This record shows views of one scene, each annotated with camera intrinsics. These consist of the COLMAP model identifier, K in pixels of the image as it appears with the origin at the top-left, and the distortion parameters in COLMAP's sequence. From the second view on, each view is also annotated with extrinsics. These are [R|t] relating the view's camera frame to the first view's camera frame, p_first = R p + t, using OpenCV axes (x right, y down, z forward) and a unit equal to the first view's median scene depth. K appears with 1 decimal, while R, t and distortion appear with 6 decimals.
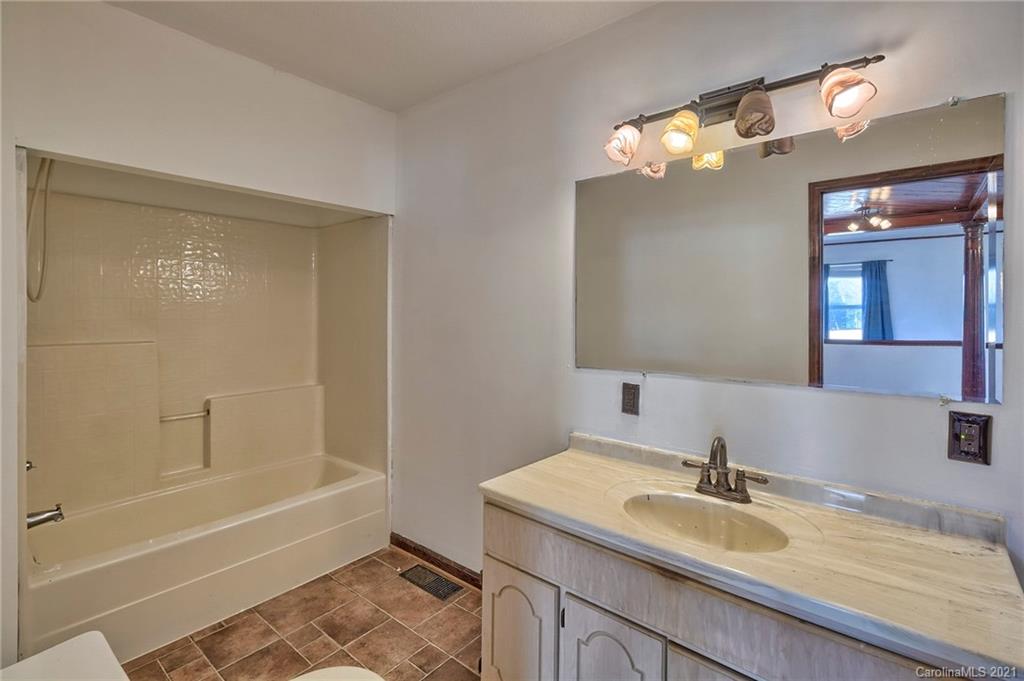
lens RADIAL K [[471.7, 0, 506.6], [0, 471.7, 314.3], [0, 0, 1]] dist [0.001365, 0.000532]
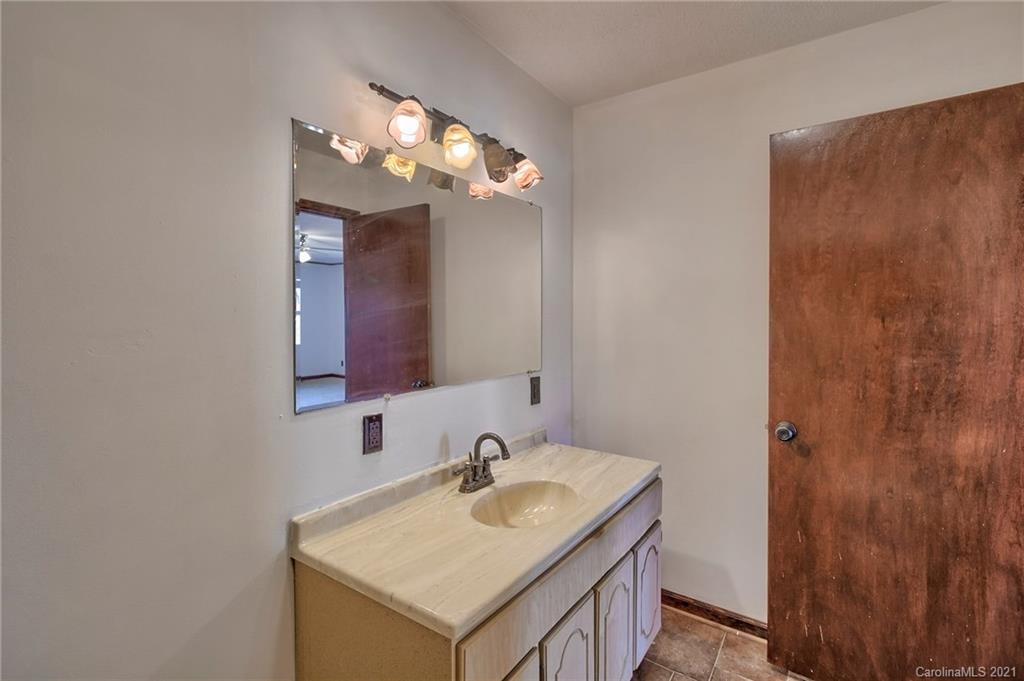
lens RADIAL K [[471.7, 0, 512.8], [0, 471.7, 322.4], [0, 0, 1]] dist [0.001365, 0.000532]
pose [[-0.083069, -0.015693, 0.996420, -0.370435], [0.003380, 0.999866, 0.016029, -0.014031], [-0.996538, 0.004700, -0.083005, 0.557467]]
